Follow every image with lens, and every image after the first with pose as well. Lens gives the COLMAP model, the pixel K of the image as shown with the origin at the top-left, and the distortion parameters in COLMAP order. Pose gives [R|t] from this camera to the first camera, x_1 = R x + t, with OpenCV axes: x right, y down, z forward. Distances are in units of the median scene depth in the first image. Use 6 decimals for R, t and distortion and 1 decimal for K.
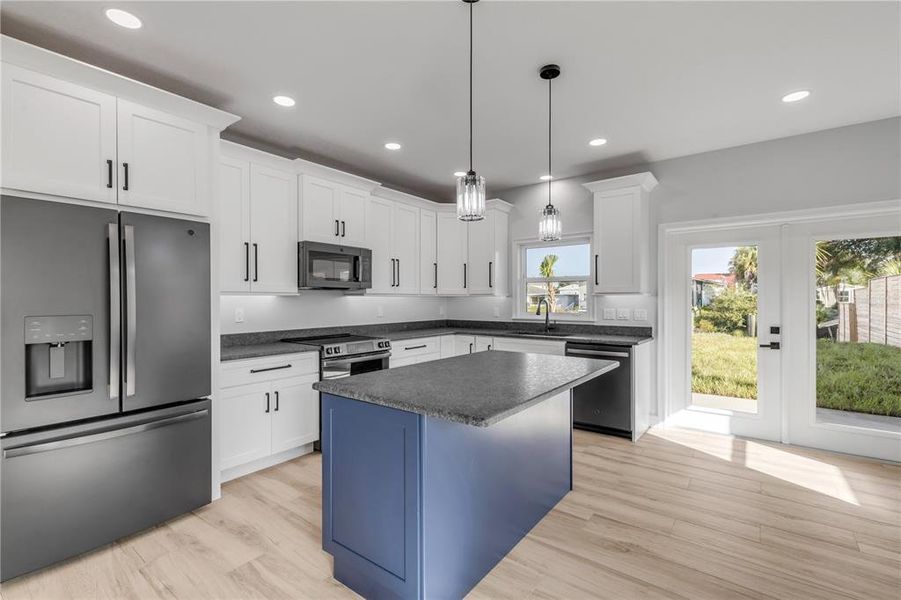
lens RADIAL K [[406.6, 0, 452.5], [0, 406.6, 300.2], [0, 0, 1]] dist [0.001392, 0.000314]
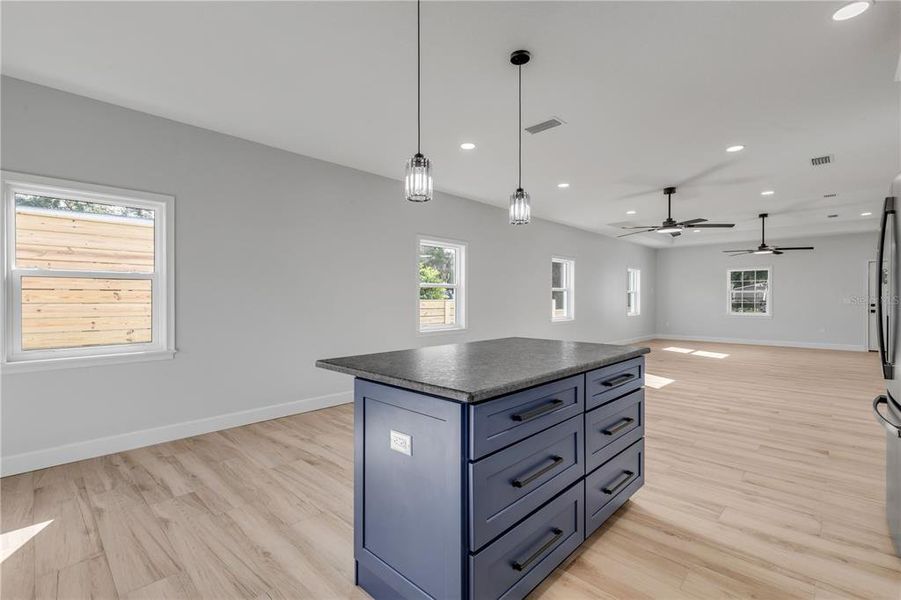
lens RADIAL K [[406.6, 0, 452.5], [0, 406.6, 300.2], [0, 0, 1]] dist [0.001392, 0.000314]
pose [[-0.993317, 0.002370, 0.115394, 0.049943], [0.003289, 0.999964, 0.007773, 0.021843], [-0.115371, 0.008101, -0.993289, 1.082893]]
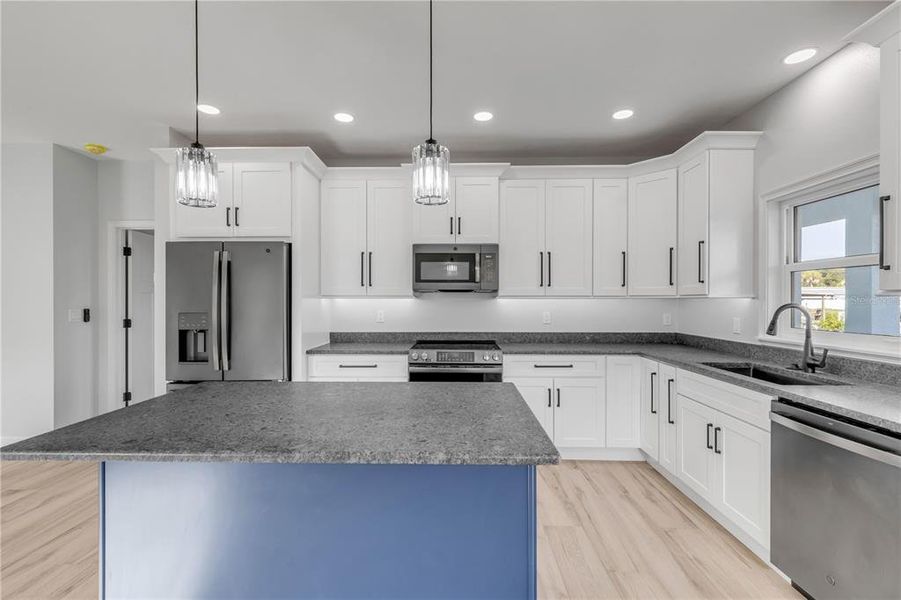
lens RADIAL K [[406.6, 0, 452.5], [0, 406.6, 300.2], [0, 0, 1]] dist [0.001392, 0.000314]
pose [[0.589422, 0.001281, -0.807824, 0.435509], [-0.002952, 0.999995, -0.000569, -0.006432], [0.807820, 0.002720, 0.589423, 0.422875]]
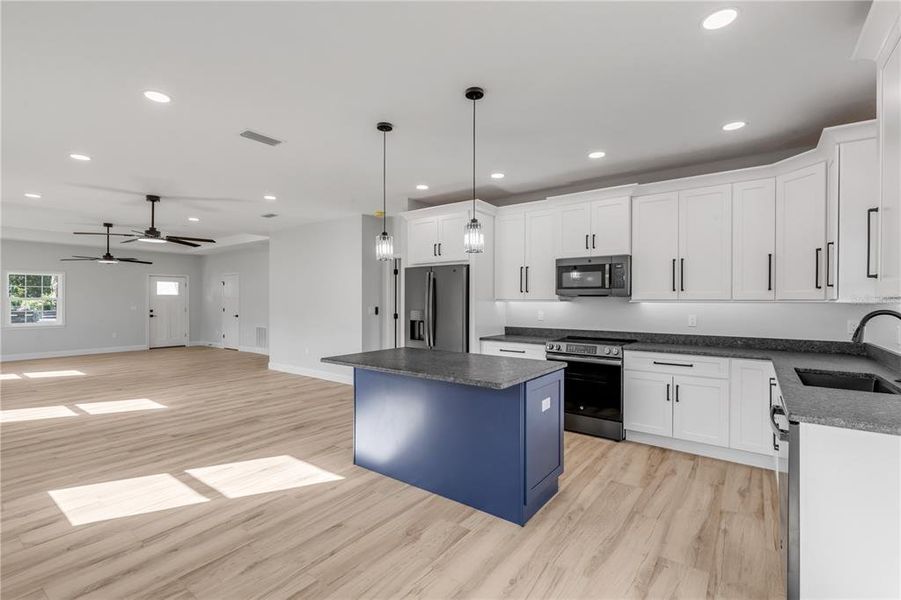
lens RADIAL K [[412.8, 0, 441.9], [0, 412.8, 300.4], [0, 0, 1]] dist [0.000173, -0.000109]
pose [[-0.007334, 0.001144, -0.999972, 0.802817], [-0.005040, 0.999987, 0.001181, -0.014158], [0.999960, 0.005048, -0.007328, 0.564045]]
